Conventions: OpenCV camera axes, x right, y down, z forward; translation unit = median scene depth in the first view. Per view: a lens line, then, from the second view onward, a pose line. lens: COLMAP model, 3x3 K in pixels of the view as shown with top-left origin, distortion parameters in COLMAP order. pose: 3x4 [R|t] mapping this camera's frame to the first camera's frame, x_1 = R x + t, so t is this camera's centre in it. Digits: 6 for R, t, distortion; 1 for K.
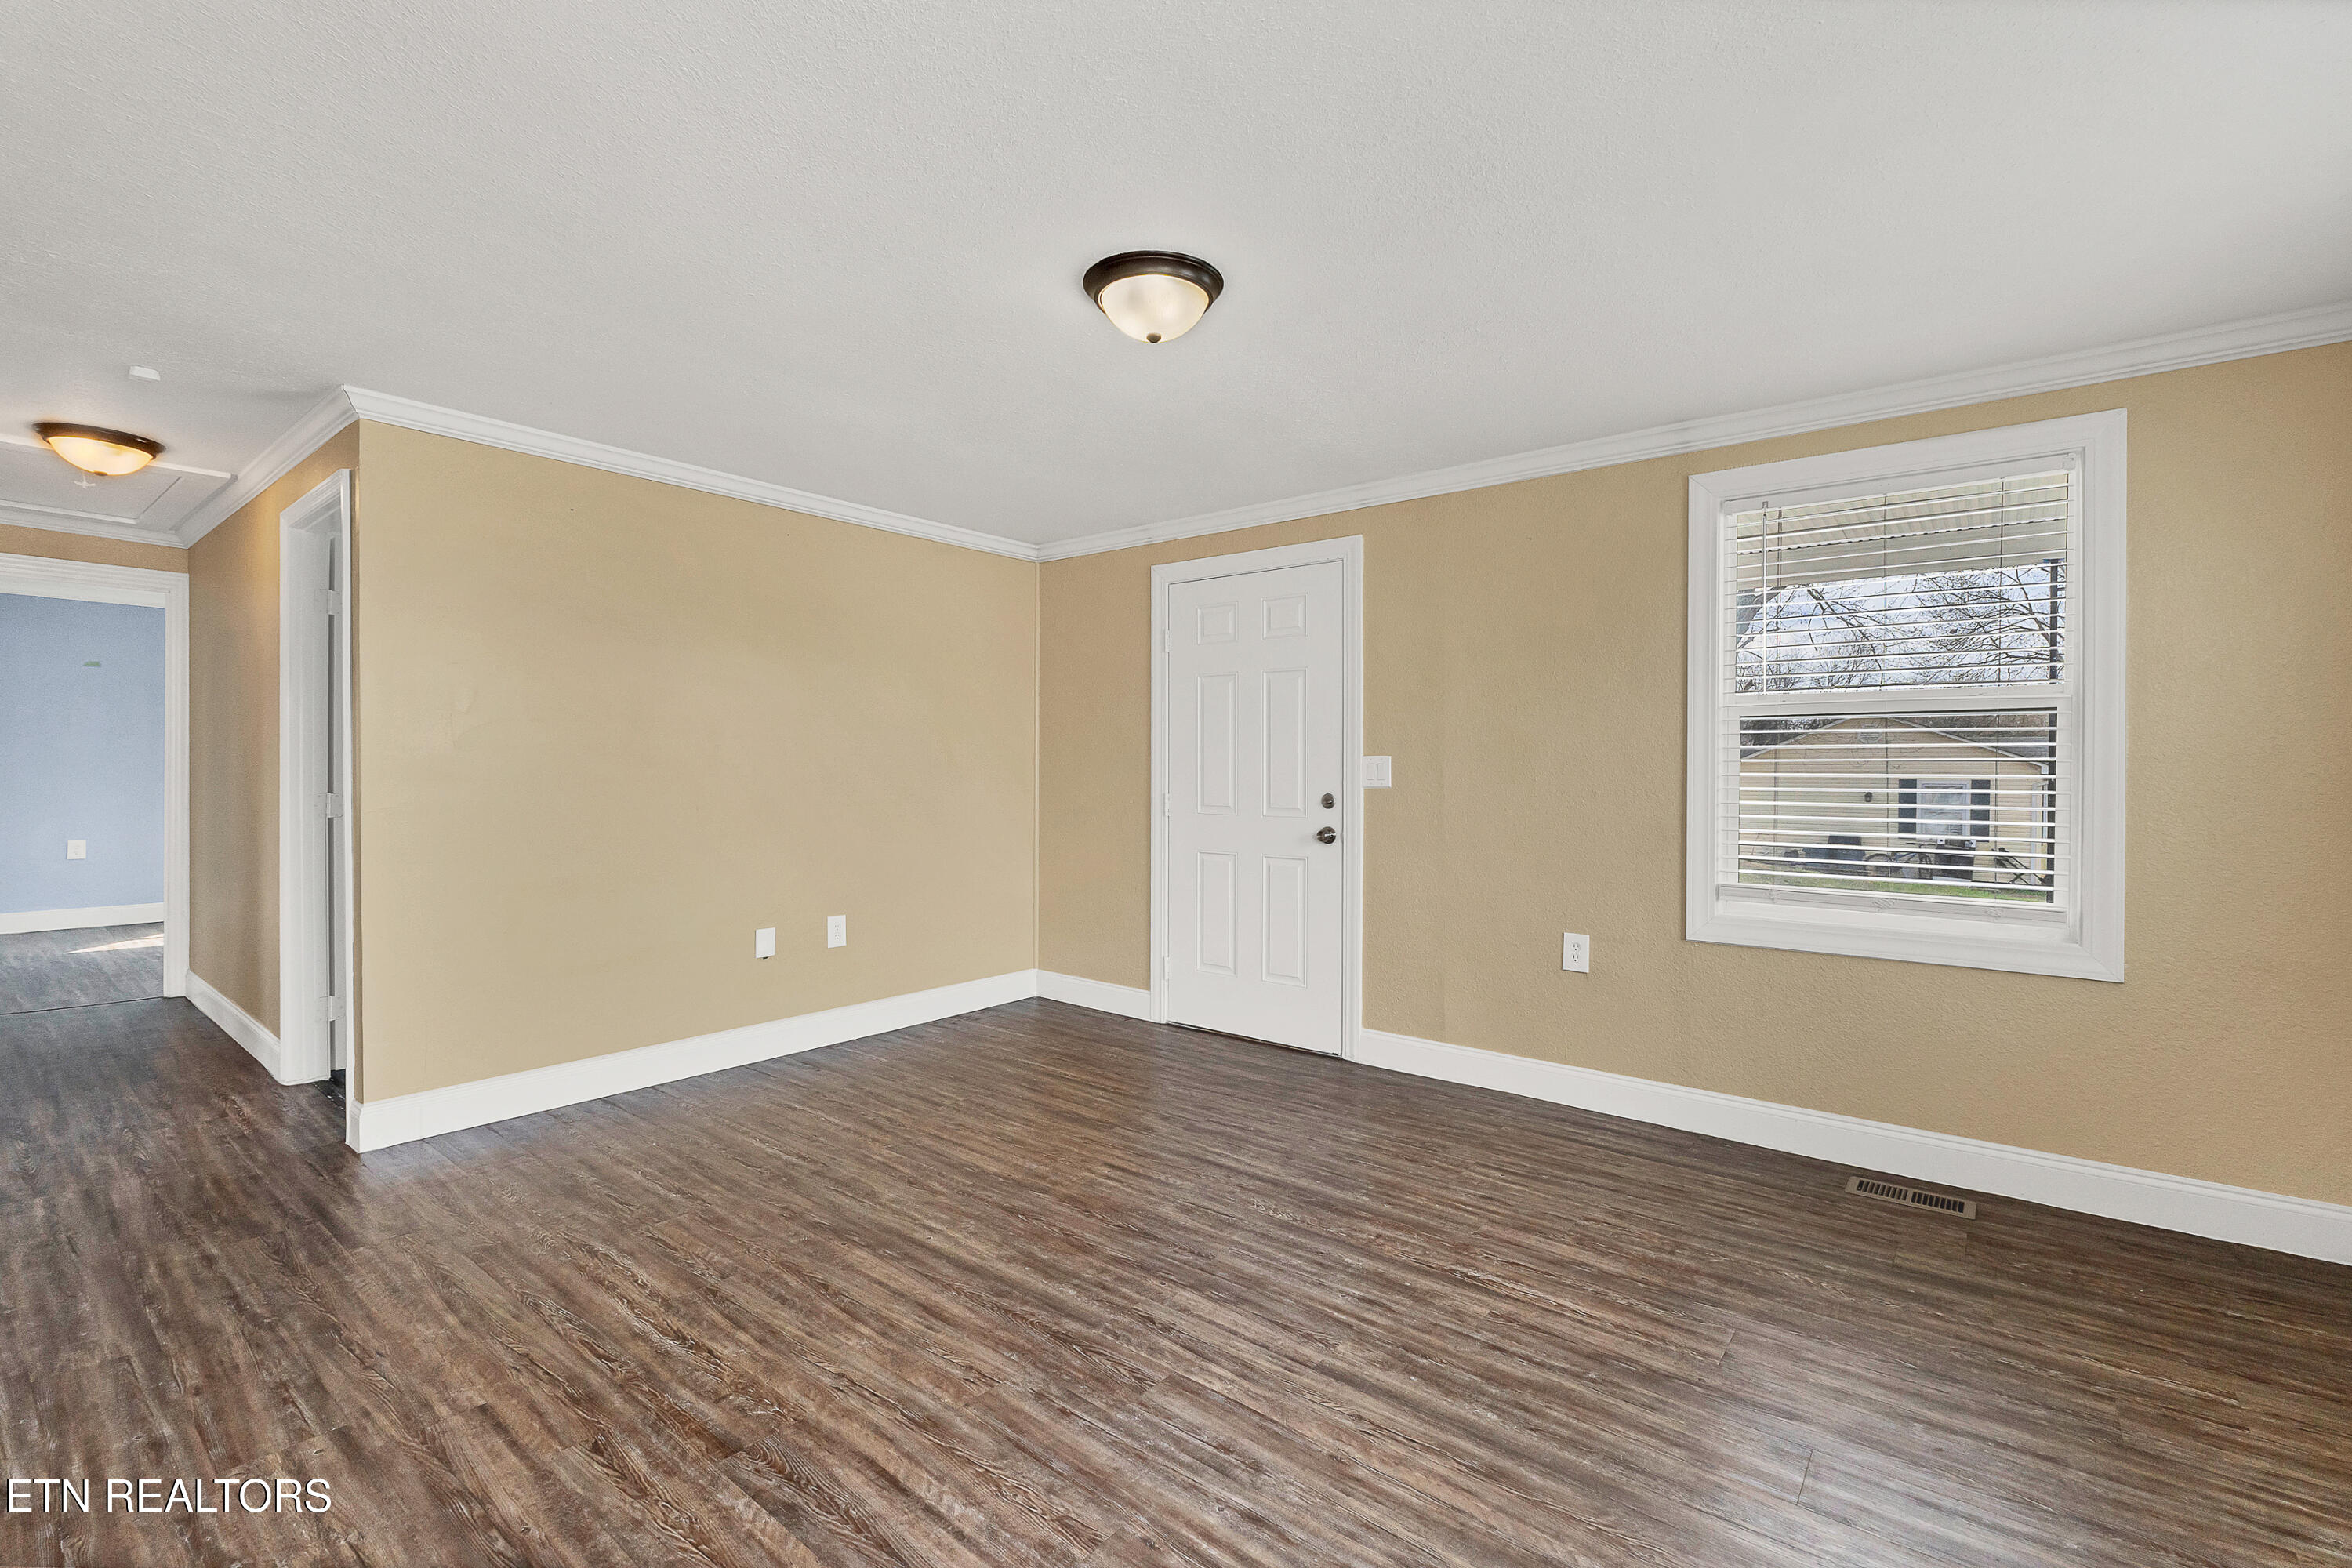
lens RADIAL K [[1022.3, 0, 1170.8], [0, 1022.3, 775.1], [0, 0, 1]] dist [-0.003671, -0.000146]
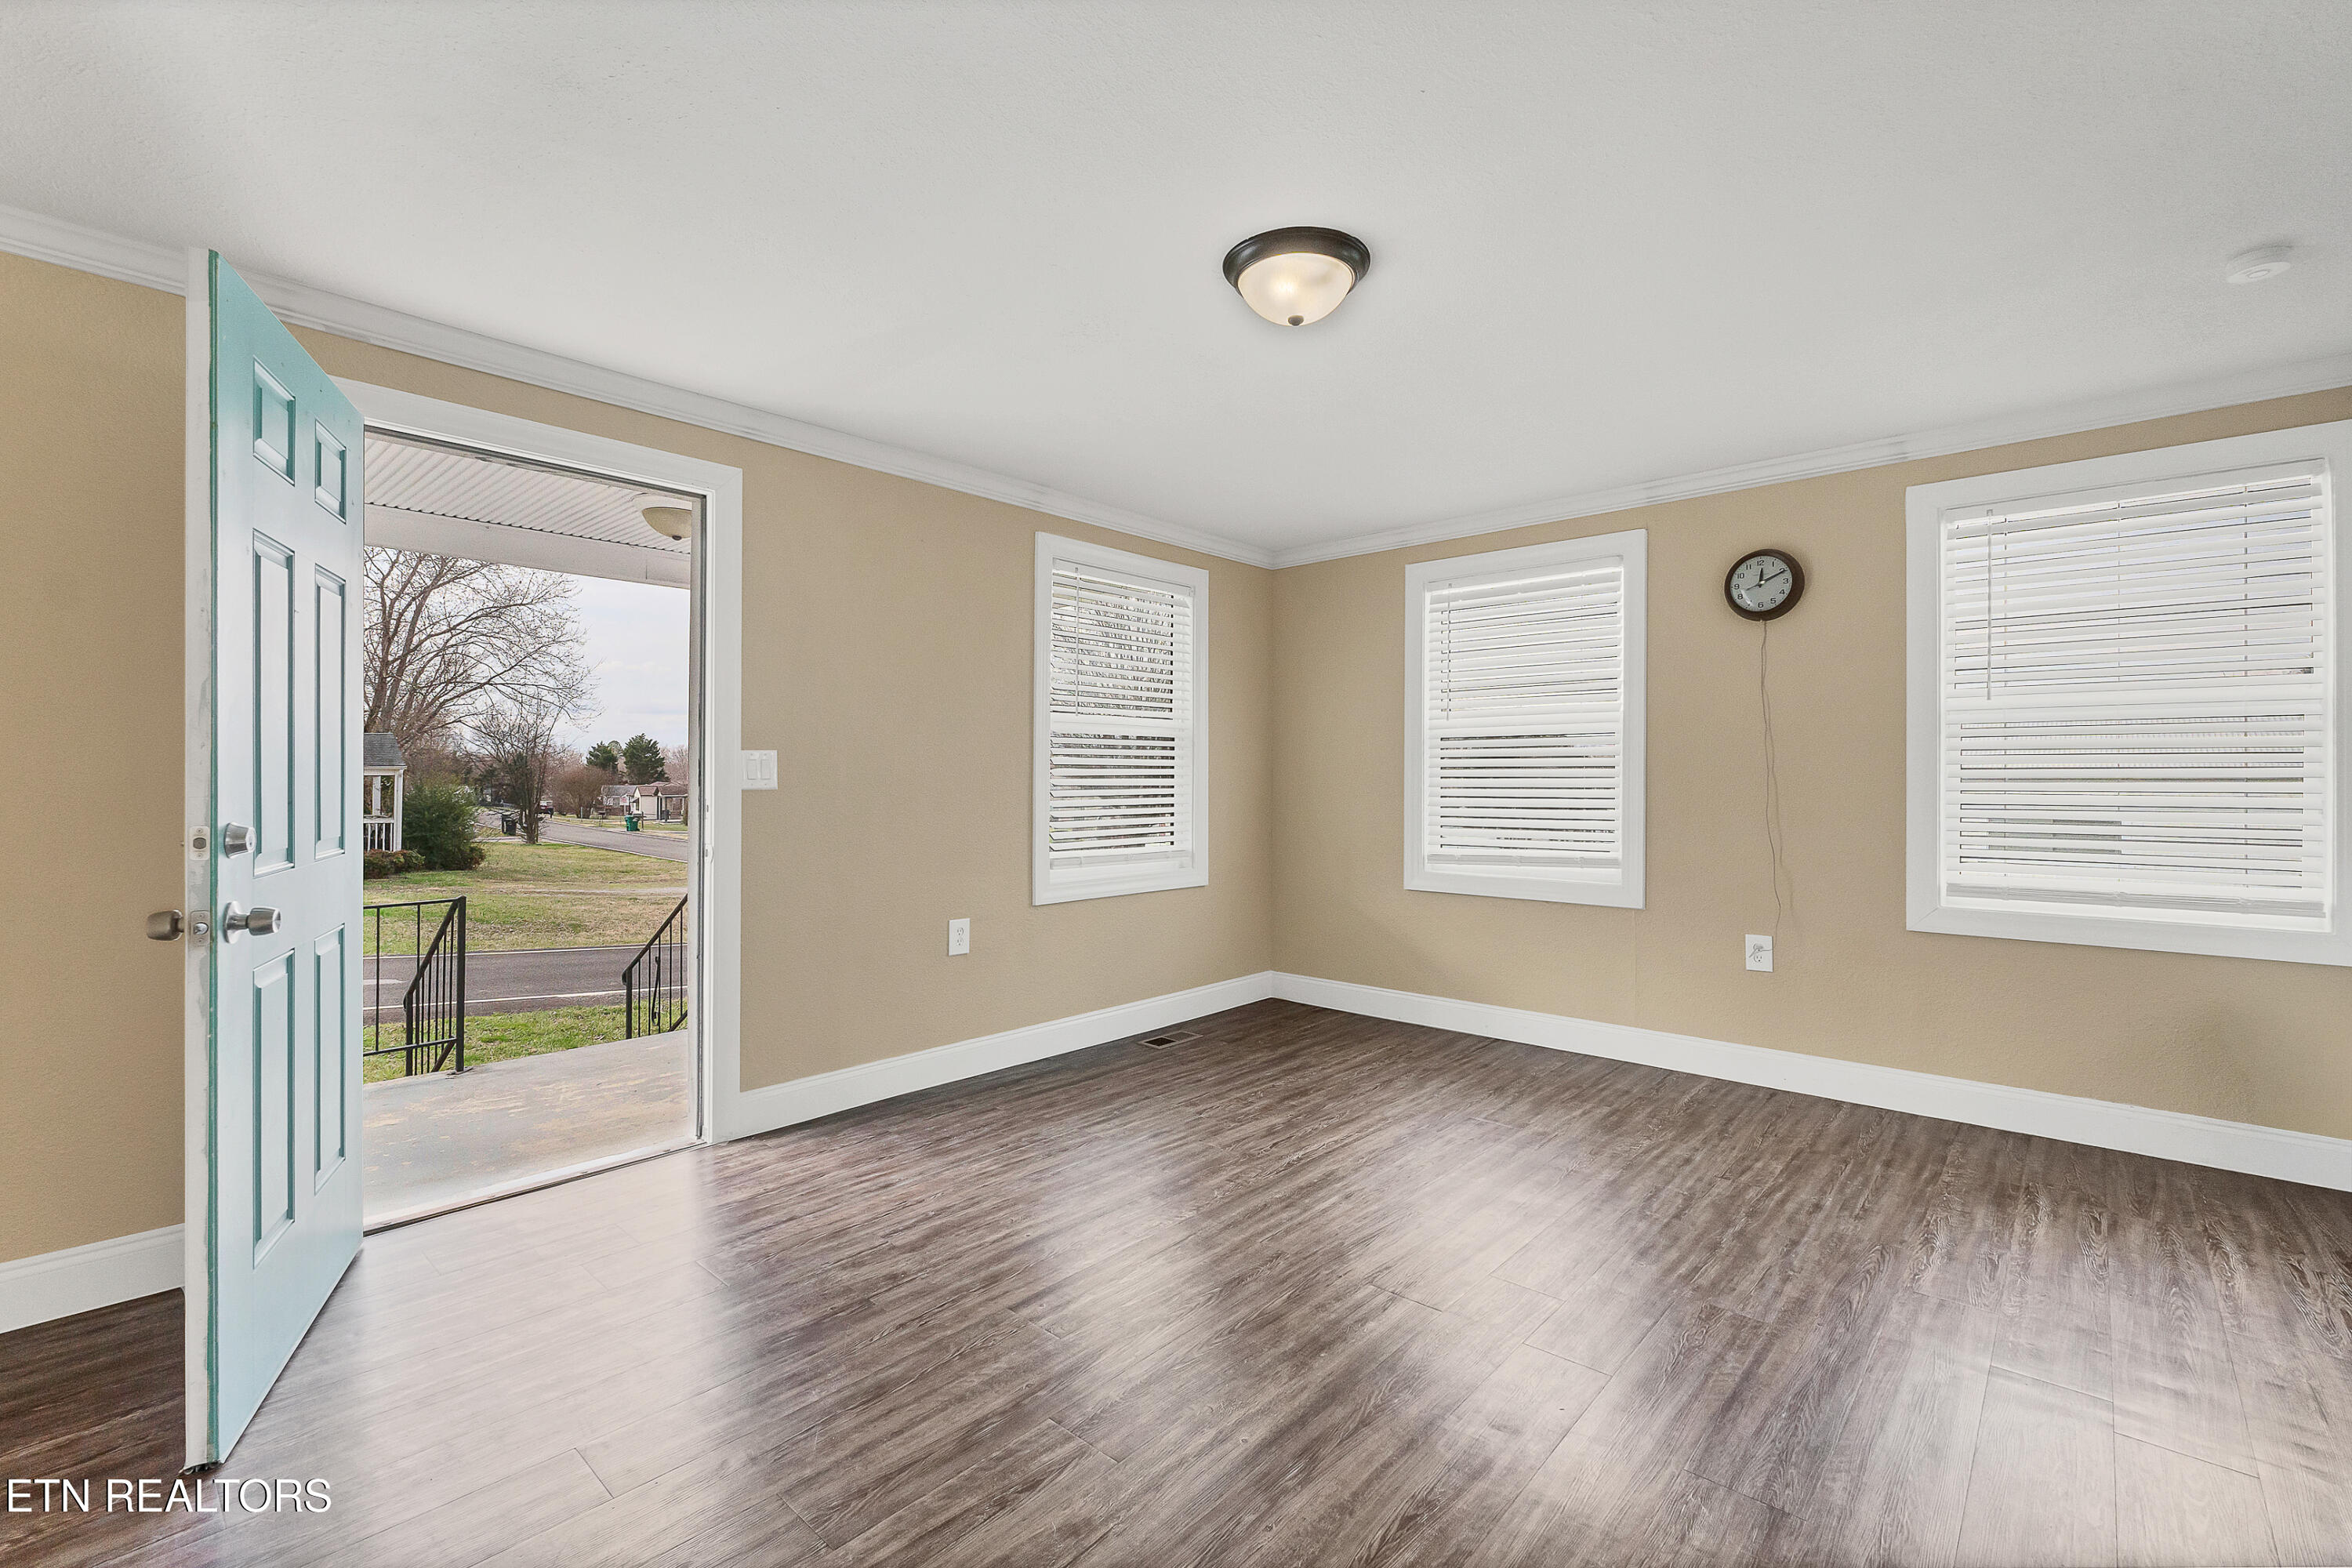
lens RADIAL K [[1022.3, 0, 1151.1], [0, 1022.3, 773.1], [0, 0, 1]] dist [-0.003671, -0.000146]
pose [[0.065071, -0.006011, 0.997863, -0.851571], [0.000173, 0.999982, 0.006012, -0.007459], [-0.997881, -0.000219, 0.065071, 0.927045]]
